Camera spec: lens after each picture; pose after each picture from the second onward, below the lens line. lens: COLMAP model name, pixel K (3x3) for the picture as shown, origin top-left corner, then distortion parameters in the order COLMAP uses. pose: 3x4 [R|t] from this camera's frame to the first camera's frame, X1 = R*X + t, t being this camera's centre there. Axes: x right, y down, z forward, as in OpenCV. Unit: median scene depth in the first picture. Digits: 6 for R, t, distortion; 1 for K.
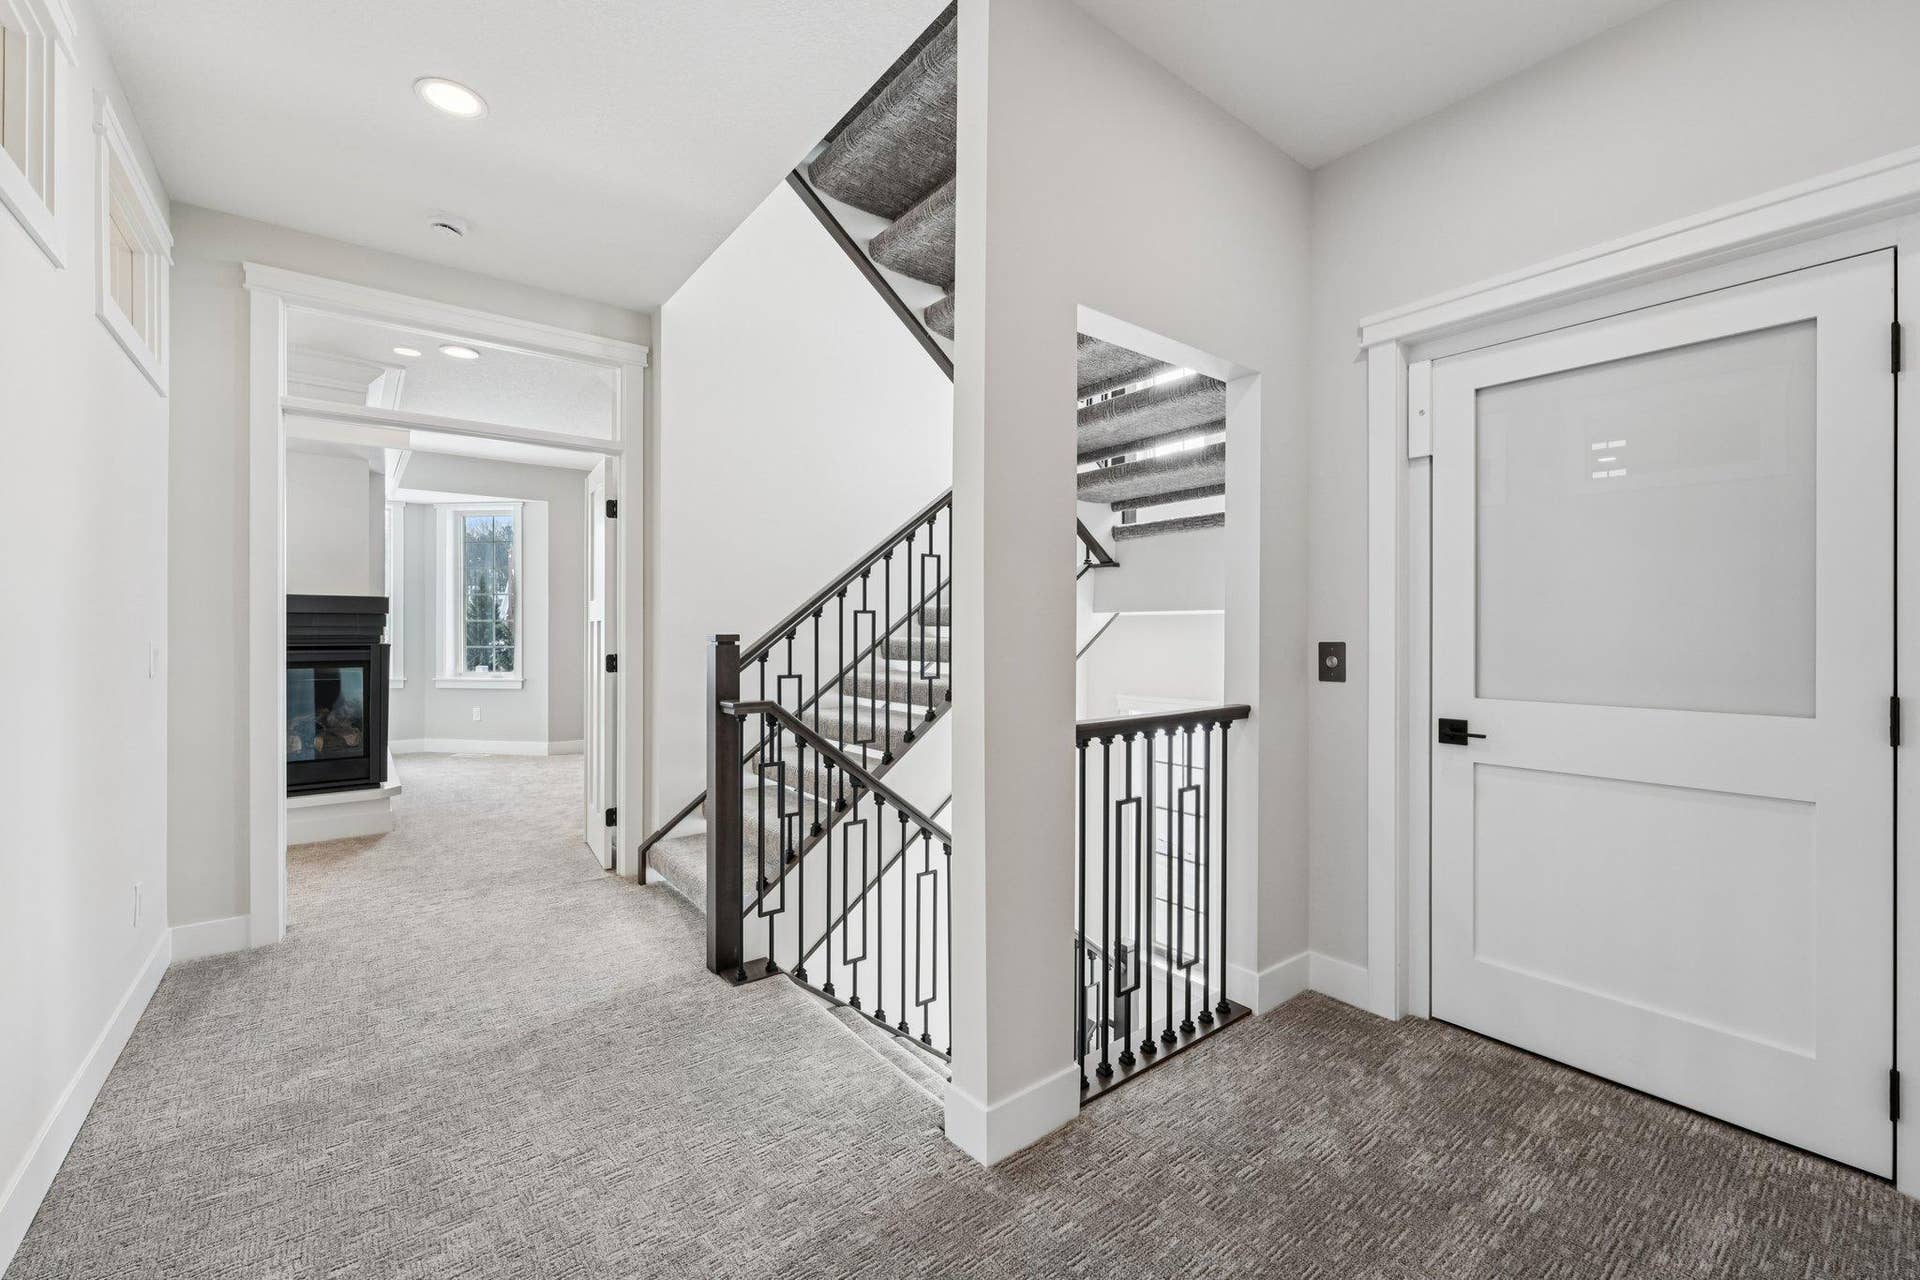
lens RADIAL K [[773.5, 0, 958.2], [0, 773.5, 637.9], [0, 0, 1]] dist [-0.001877, -0.000081]
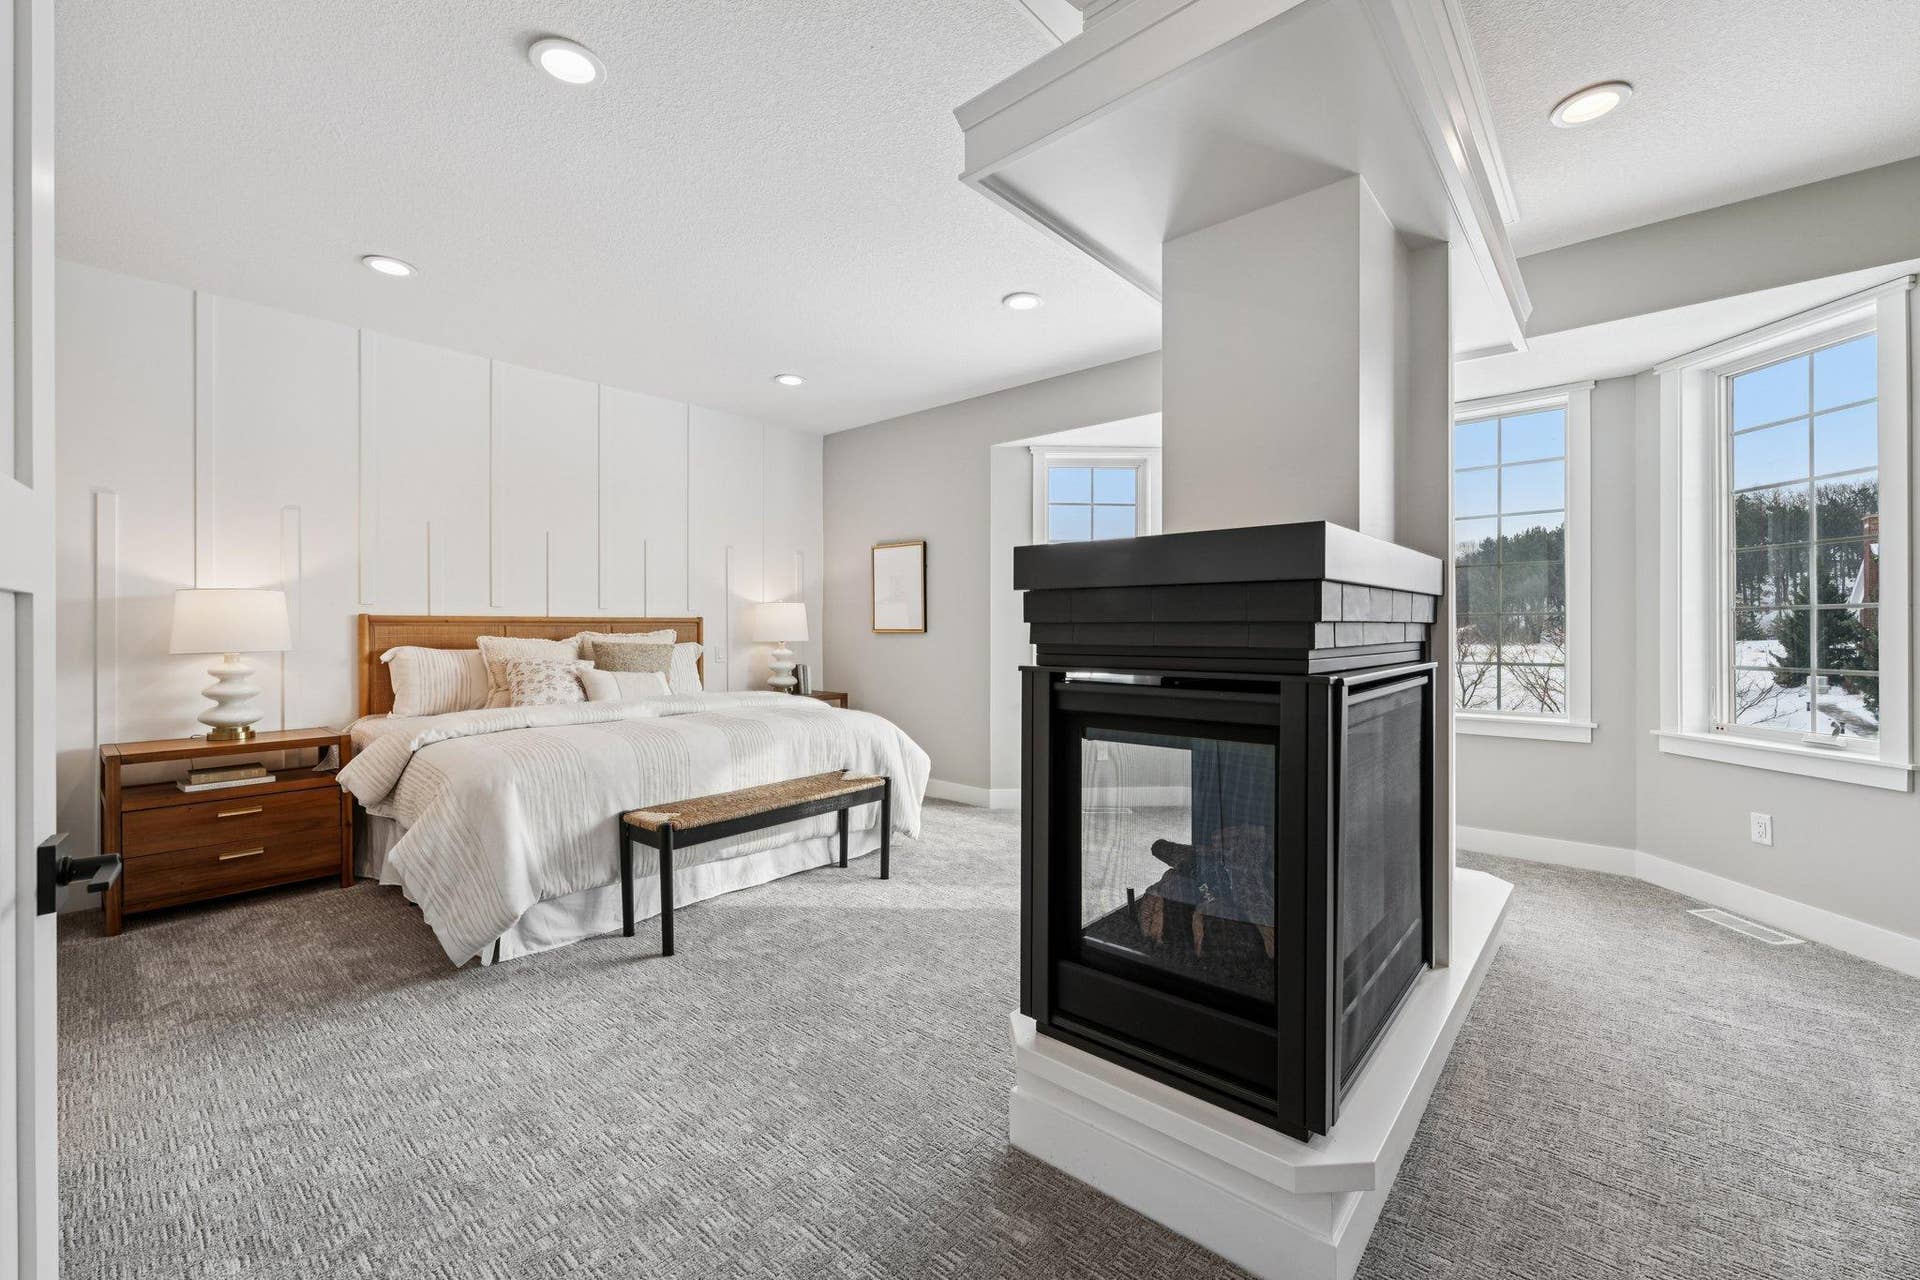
lens RADIAL K [[773.5, 0, 969.9], [0, 773.5, 635.6], [0, 0, 1]] dist [-0.001877, -0.000081]
pose [[0.184377, 0.002785, -0.982852, -0.296153], [-0.003736, 0.999991, 0.002133, -0.005115], [0.982848, 0.003279, 0.184386, 0.507873]]
